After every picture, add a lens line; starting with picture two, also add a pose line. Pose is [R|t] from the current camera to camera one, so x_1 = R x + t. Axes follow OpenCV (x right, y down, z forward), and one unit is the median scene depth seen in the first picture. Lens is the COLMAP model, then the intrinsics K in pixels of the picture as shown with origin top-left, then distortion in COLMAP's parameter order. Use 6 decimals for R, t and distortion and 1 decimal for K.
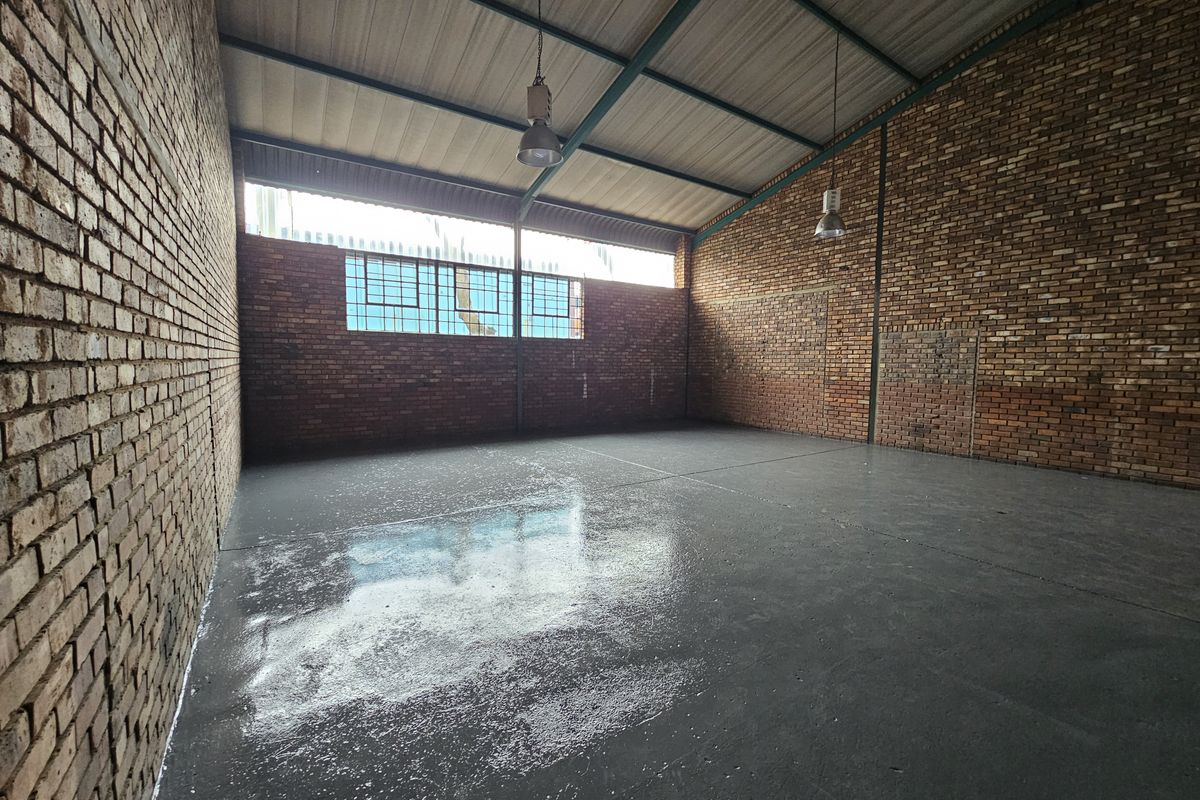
lens RADIAL K [[490.2, 0, 596.6], [0, 490.2, 395.8], [0, 0, 1]] dist [-0.003540, -0.000060]
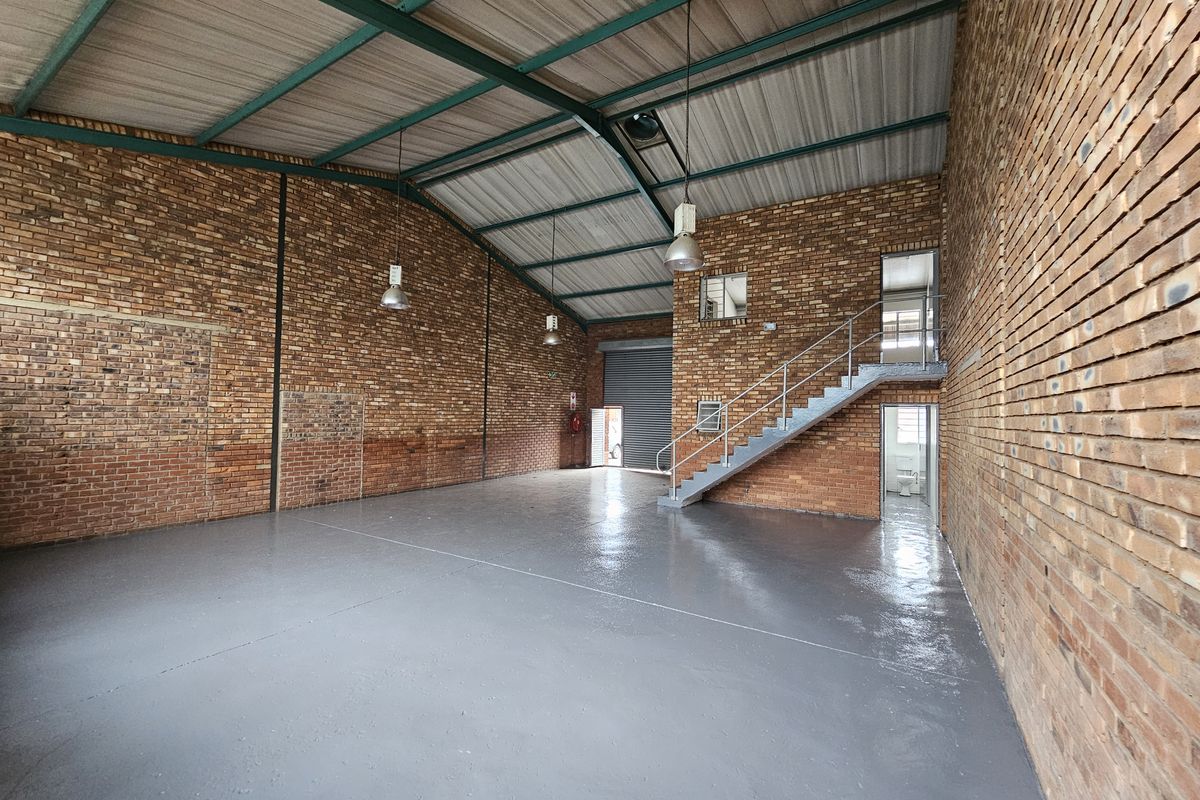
lens RADIAL K [[490.2, 0, 601.5], [0, 490.2, 399.1], [0, 0, 1]] dist [-0.003540, -0.000060]
pose [[-0.419662, 0.010988, 0.907614, -0.518307], [0.040709, 0.999148, 0.006727, -0.090938], [-0.906767, 0.039771, -0.419752, 0.811886]]
